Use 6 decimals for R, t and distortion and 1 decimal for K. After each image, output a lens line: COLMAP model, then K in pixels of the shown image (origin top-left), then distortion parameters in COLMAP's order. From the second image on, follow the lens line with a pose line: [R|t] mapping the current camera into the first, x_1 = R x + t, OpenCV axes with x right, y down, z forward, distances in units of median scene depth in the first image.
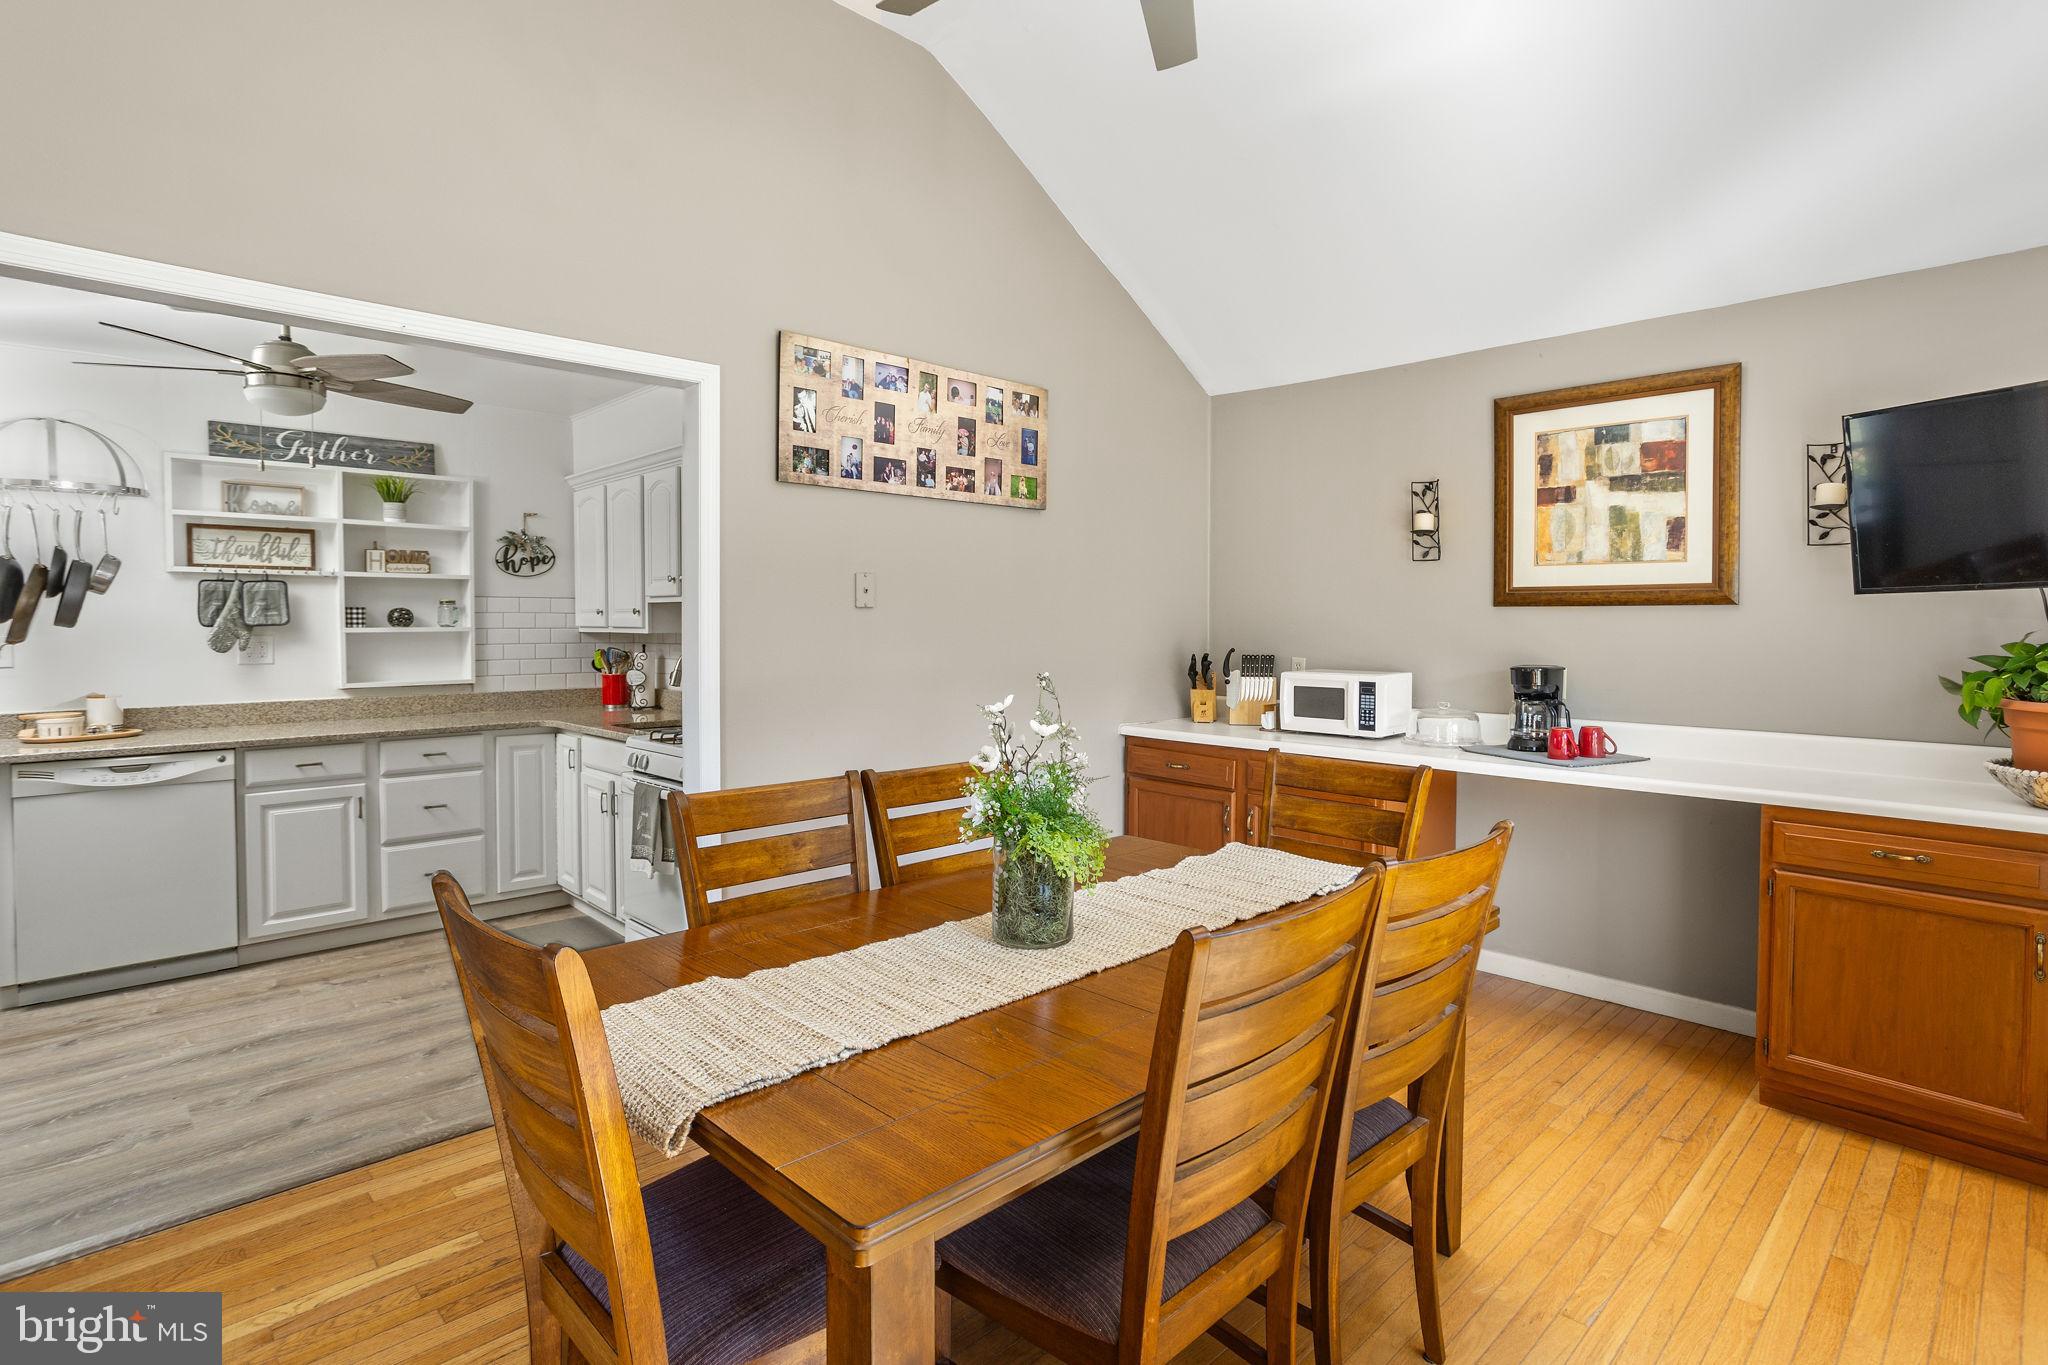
lens RADIAL K [[1003.4, 0, 1020.7], [0, 1003.4, 633.7], [0, 0, 1]] dist [-0.041910, 0.019395]
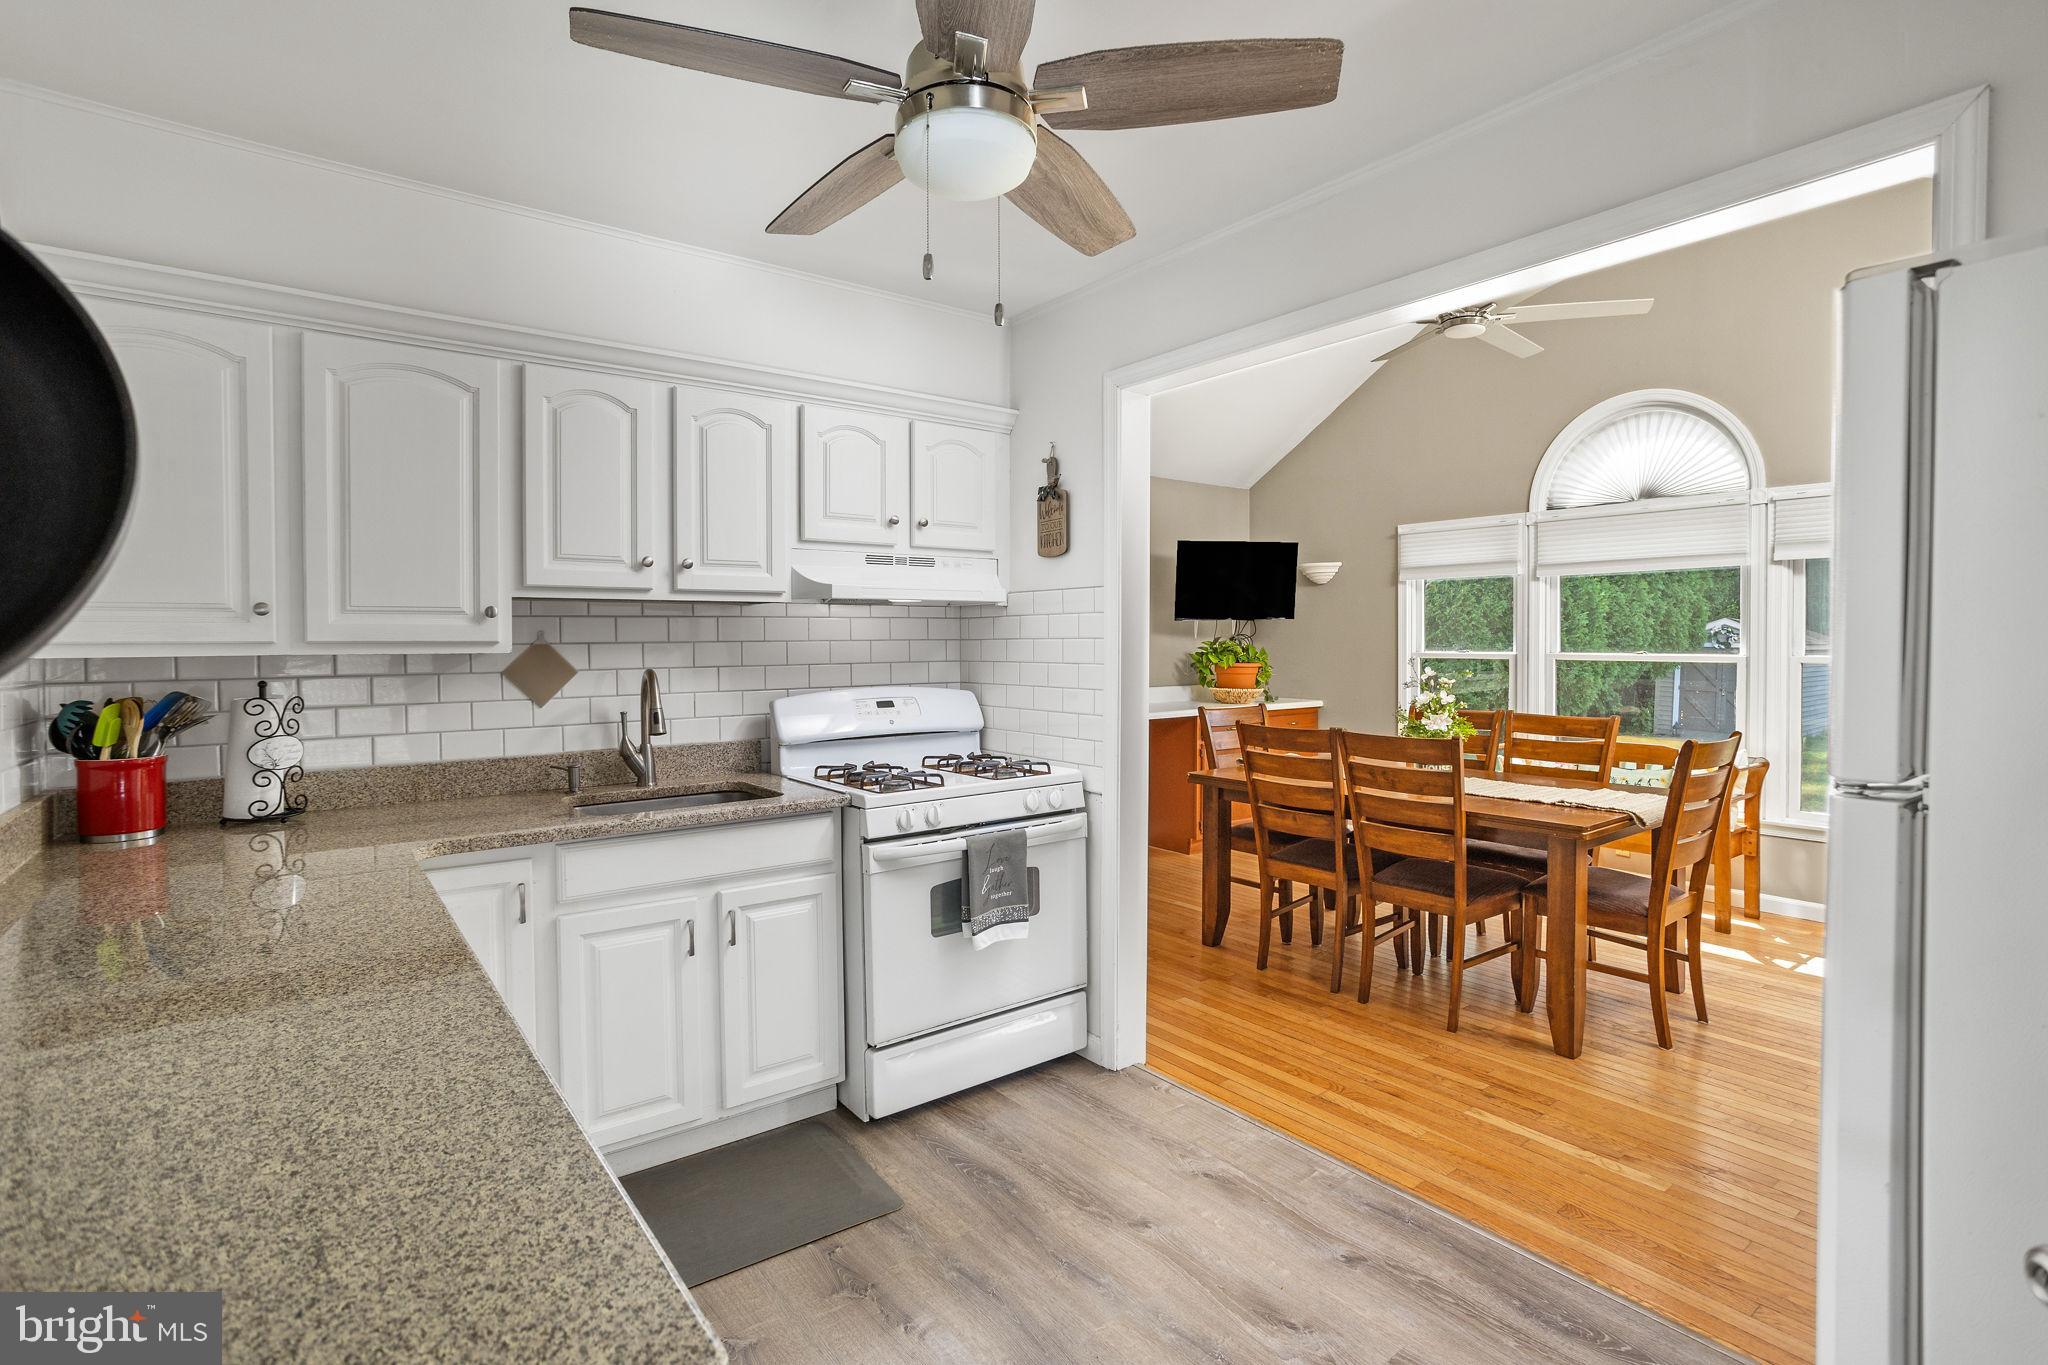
lens RADIAL K [[1003.4, 0, 1020.7], [0, 1003.4, 633.7], [0, 0, 1]] dist [-0.041910, 0.019395]
pose [[0.120860, -0.000358, 0.992669, -1.097123], [0.015975, 0.999871, -0.001584, -0.010097], [-0.992541, 0.016049, 0.120851, 0.816250]]
